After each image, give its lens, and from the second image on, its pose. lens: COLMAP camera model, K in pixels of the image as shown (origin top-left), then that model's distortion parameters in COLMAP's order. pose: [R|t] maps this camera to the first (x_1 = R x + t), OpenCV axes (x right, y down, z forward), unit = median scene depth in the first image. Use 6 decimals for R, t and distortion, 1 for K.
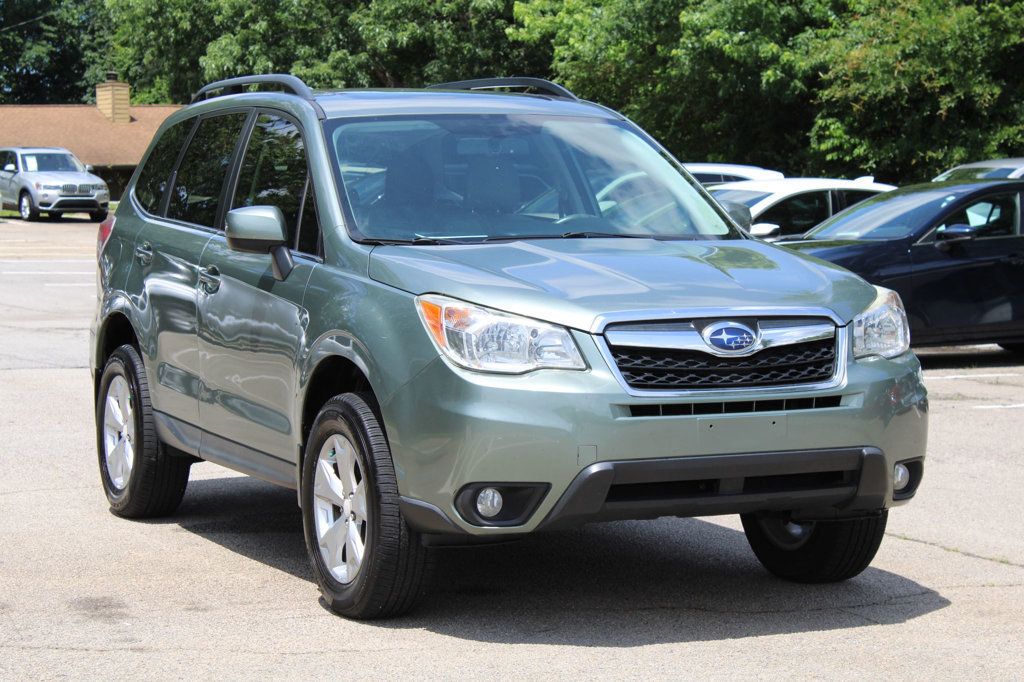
lens RADIAL K [[2434.4, 0, 512.9], [0, 2434.4, 342.8], [0, 0, 1]] dist [-0.057900, 0.000000]
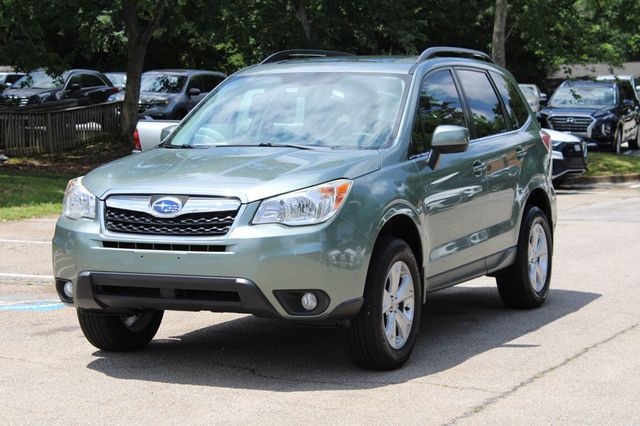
lens RADIAL K [[1521.5, 0, 319.2], [0, 1521.5, 212.4], [0, 0, 1]] dist [-0.057900, 0.000000]
pose [[0.672332, 0.052426, -0.738391, 0.932911], [-0.047404, 0.998491, 0.027730, -0.031885], [0.738730, 0.016359, 0.673802, 0.355187]]
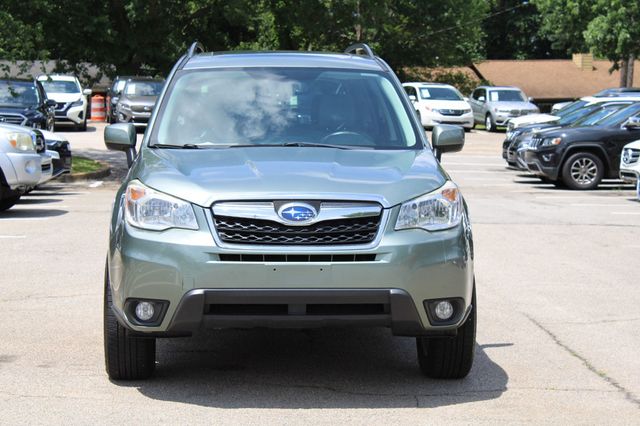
lens RADIAL K [[1521.5, 0, 320.3], [0, 1521.5, 211.8], [0, 0, 1]] dist [-0.057900, 0.000000]
pose [[0.934181, 0.035728, -0.355005, 0.437365], [-0.035046, 0.999351, 0.008355, -0.011190], [0.355073, 0.004637, 0.934827, 0.104060]]
